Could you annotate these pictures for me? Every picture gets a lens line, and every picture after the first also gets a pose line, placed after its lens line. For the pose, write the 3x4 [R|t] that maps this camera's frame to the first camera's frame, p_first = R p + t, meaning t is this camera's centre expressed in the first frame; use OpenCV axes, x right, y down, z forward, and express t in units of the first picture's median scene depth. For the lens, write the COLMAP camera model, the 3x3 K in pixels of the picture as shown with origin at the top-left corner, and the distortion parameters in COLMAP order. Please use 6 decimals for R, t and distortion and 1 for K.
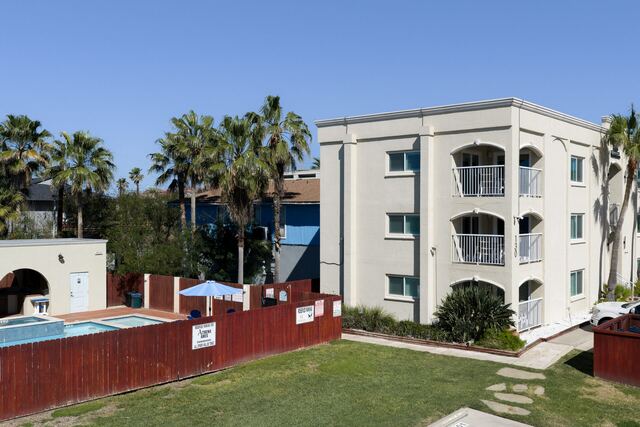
lens RADIAL K [[632.0, 0, 378.1], [0, 632.0, 218.2], [0, 0, 1]] dist [0.008100, 0.000000]
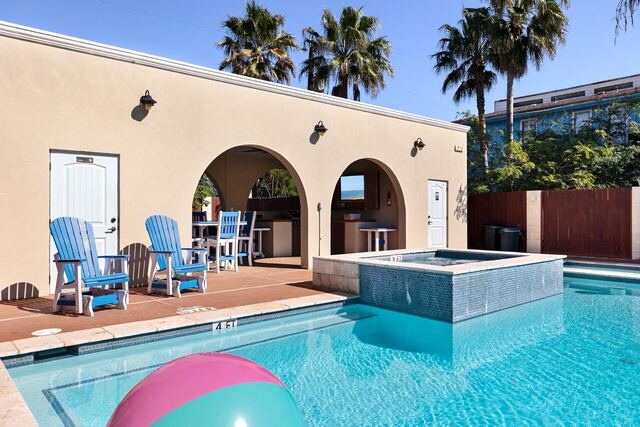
lens RADIAL K [[458.4, 0, 317.8], [0, 458.4, 211.5], [0, 0, 1]] dist [0.011115, 0.004063]
pose [[0.981317, -0.003383, -0.192366, -0.498030], [0.000671, 0.999900, -0.014157, 0.117715], [0.192394, 0.013764, 0.981221, 0.602677]]
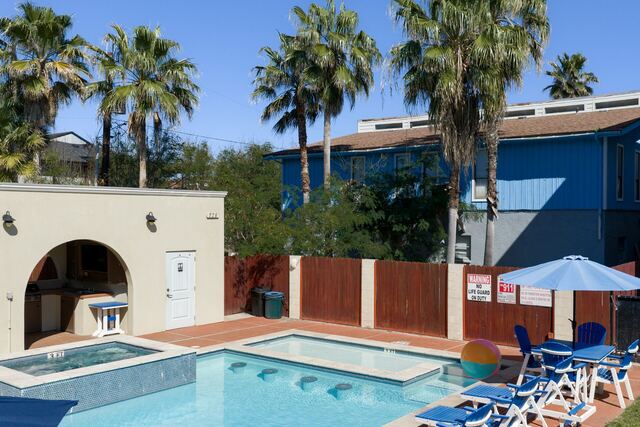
lens RADIAL K [[626.0, 0, 377.6], [0, 626.0, 218.4], [0, 0, 1]] dist [0.018918, 0.000000]
pose [[0.999428, -0.000654, 0.033806, -0.328656], [0.000897, 0.999974, -0.007179, 0.062922], [-0.033801, 0.007205, 0.999403, 0.480607]]
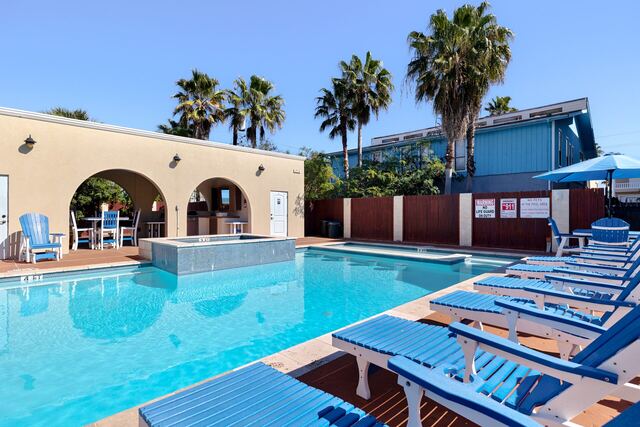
lens RADIAL K [[325.5, 0, 317.5], [0, 325.5, 208.5], [0, 0, 1]] dist [0.002732, 0.002284]
pose [[0.992430, -0.003879, -0.122750, -0.369939], [0.001066, 0.999735, -0.022979, 0.118678], [0.122807, 0.022675, 0.992172, 0.582146]]
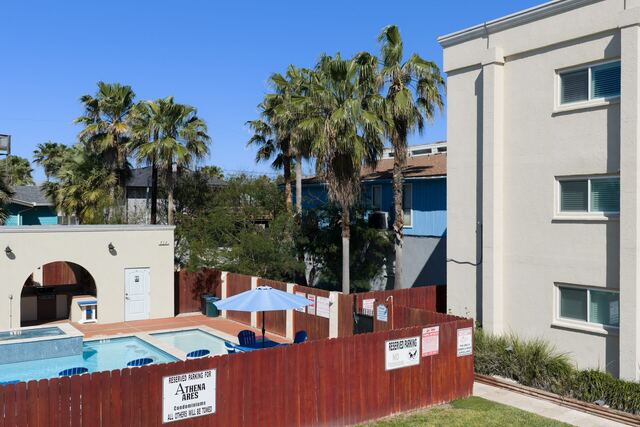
lens RADIAL K [[632.0, 0, 377.9], [0, 632.0, 216.8], [0, 0, 1]] dist [0.008100, 0.000000]
pose [[0.966065, 0.000936, -0.258298, 0.004981], [-0.001492, 0.999997, -0.001957, 0.025193], [0.258296, 0.002276, 0.966063, 0.339416]]
